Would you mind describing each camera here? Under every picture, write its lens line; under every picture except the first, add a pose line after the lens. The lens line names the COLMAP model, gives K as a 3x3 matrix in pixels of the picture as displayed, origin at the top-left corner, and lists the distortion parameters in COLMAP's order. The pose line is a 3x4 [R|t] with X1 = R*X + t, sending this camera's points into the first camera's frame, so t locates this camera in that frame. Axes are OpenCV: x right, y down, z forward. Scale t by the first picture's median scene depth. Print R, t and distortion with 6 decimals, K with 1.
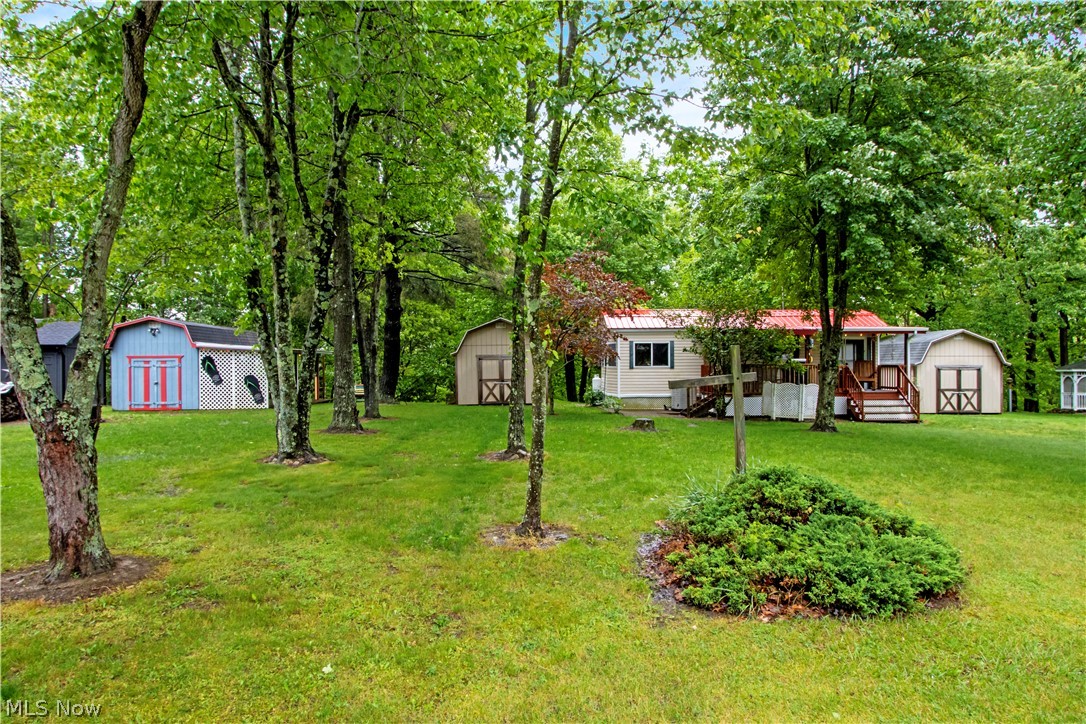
lens RADIAL K [[501.7, 0, 539.6], [0, 501.7, 364.9], [0, 0, 1]] dist [-0.021241, 0.005080]
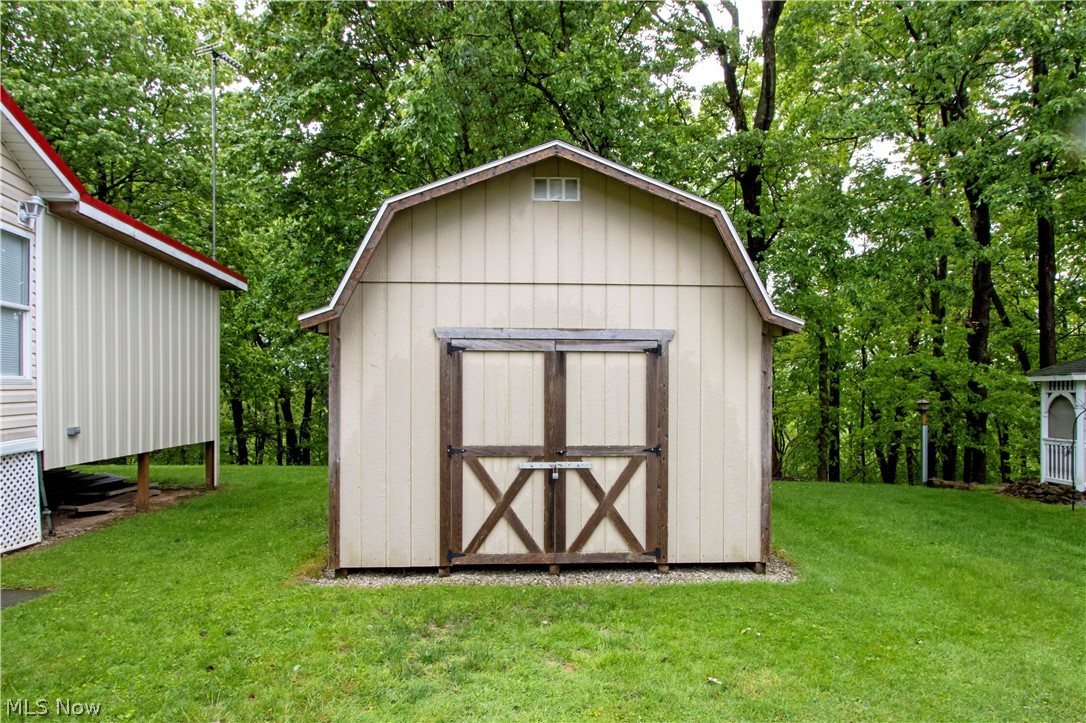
lens RADIAL K [[501.7, 0, 550.5], [0, 501.7, 390.4], [0, 0, 1]] dist [-0.021241, 0.005080]
pose [[0.999382, 0.002580, 0.035062, 0.837262], [-0.002593, 0.999997, 0.000332, 0.025496], [-0.035061, -0.000422, 0.999385, 0.795547]]
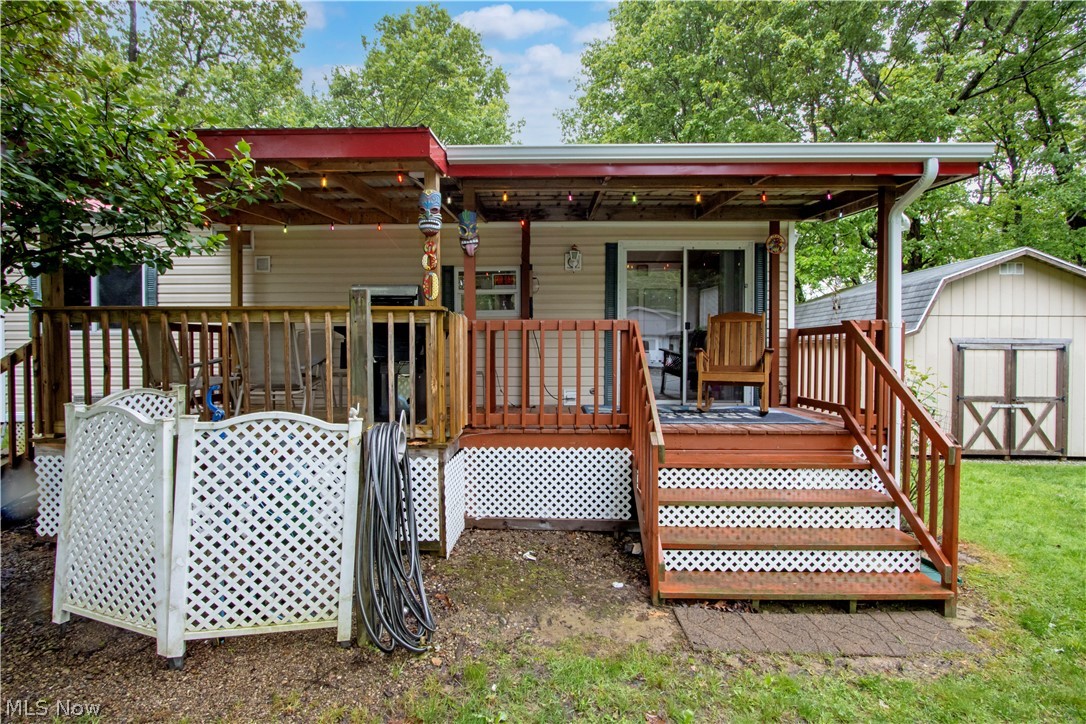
lens RADIAL K [[501.7, 0, 532.3], [0, 501.7, 359.5], [0, 0, 1]] dist [-0.021241, 0.005080]
pose [[0.999003, 0.008694, -0.043782, 0.472178], [-0.008090, 0.999870, 0.013960, 0.015382], [0.043897, -0.013592, 0.998944, 0.578260]]
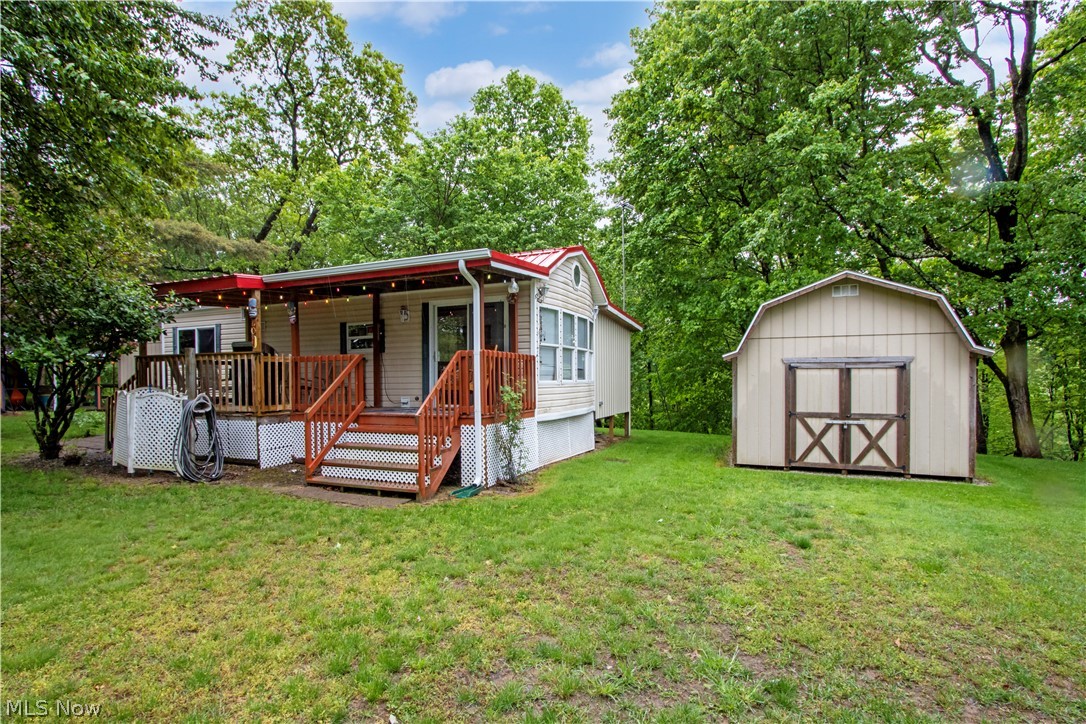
lens RADIAL K [[501.7, 0, 540.4], [0, 501.7, 381.2], [0, 0, 1]] dist [-0.021241, 0.005080]
pose [[0.912189, 0.001719, -0.409766, 0.783143], [-0.001718, 0.999998, 0.000371, 0.021246], [0.409766, 0.000365, 0.912191, 0.504330]]
